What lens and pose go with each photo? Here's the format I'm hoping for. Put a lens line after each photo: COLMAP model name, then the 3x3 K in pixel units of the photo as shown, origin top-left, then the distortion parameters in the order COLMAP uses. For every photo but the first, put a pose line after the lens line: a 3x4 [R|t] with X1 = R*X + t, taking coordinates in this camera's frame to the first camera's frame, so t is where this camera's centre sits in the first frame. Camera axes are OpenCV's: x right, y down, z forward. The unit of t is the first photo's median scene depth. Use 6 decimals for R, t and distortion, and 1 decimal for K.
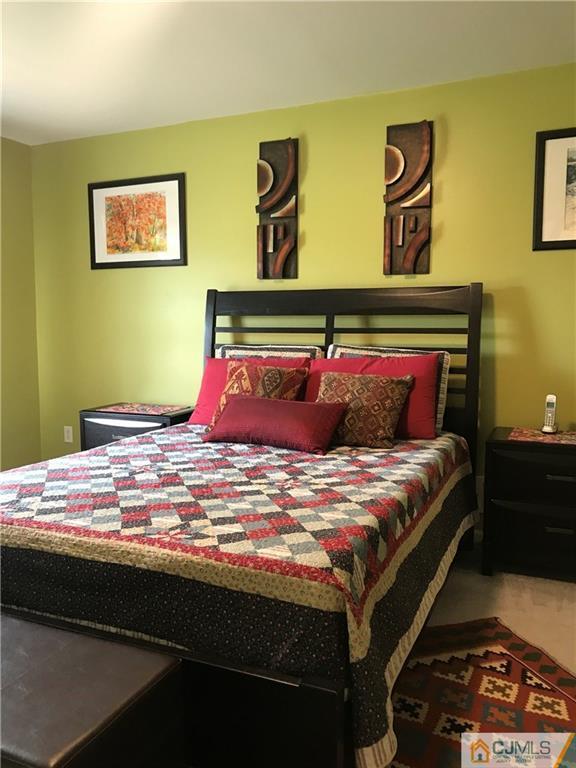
lens RADIAL K [[628.4, 0, 282.9], [0, 628.4, 385.1], [0, 0, 1]] dist [0.029219, -0.018357]
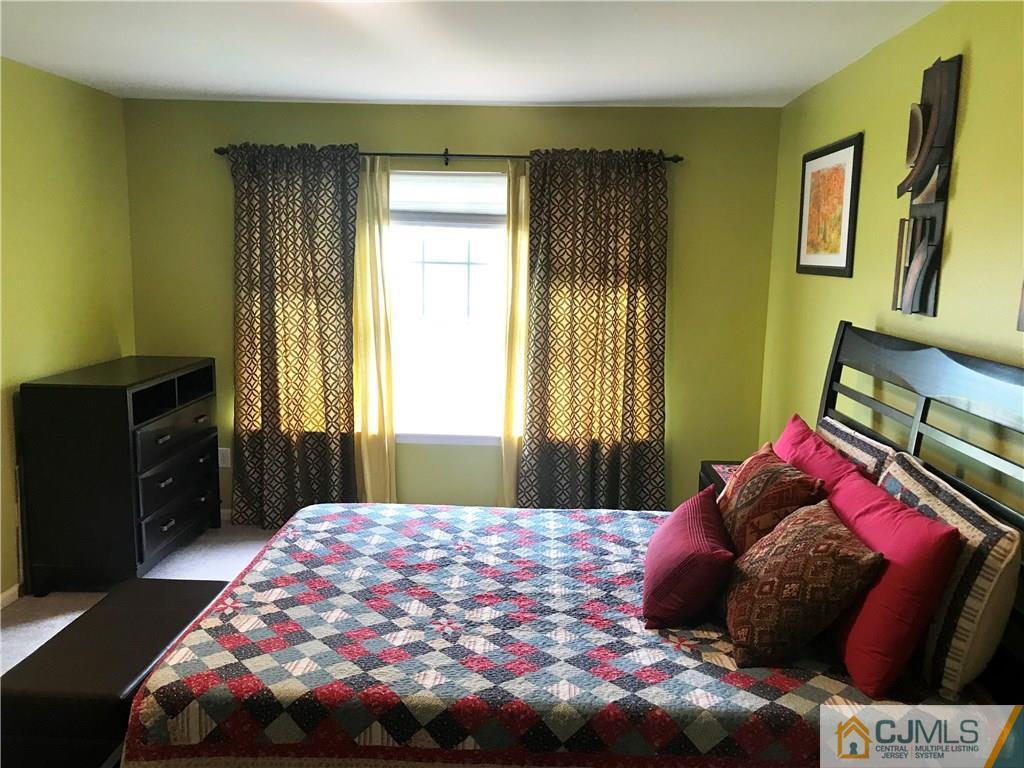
lens RADIAL K [[837.9, 0, 505.5], [0, 837.9, 380.4], [0, 0, 1]] dist [0.029219, -0.018357]
pose [[0.362641, 0.145491, -0.920502, 0.991486], [-0.111911, 0.987389, 0.111975, -0.276503], [0.925185, 0.062408, 0.374350, 0.704659]]
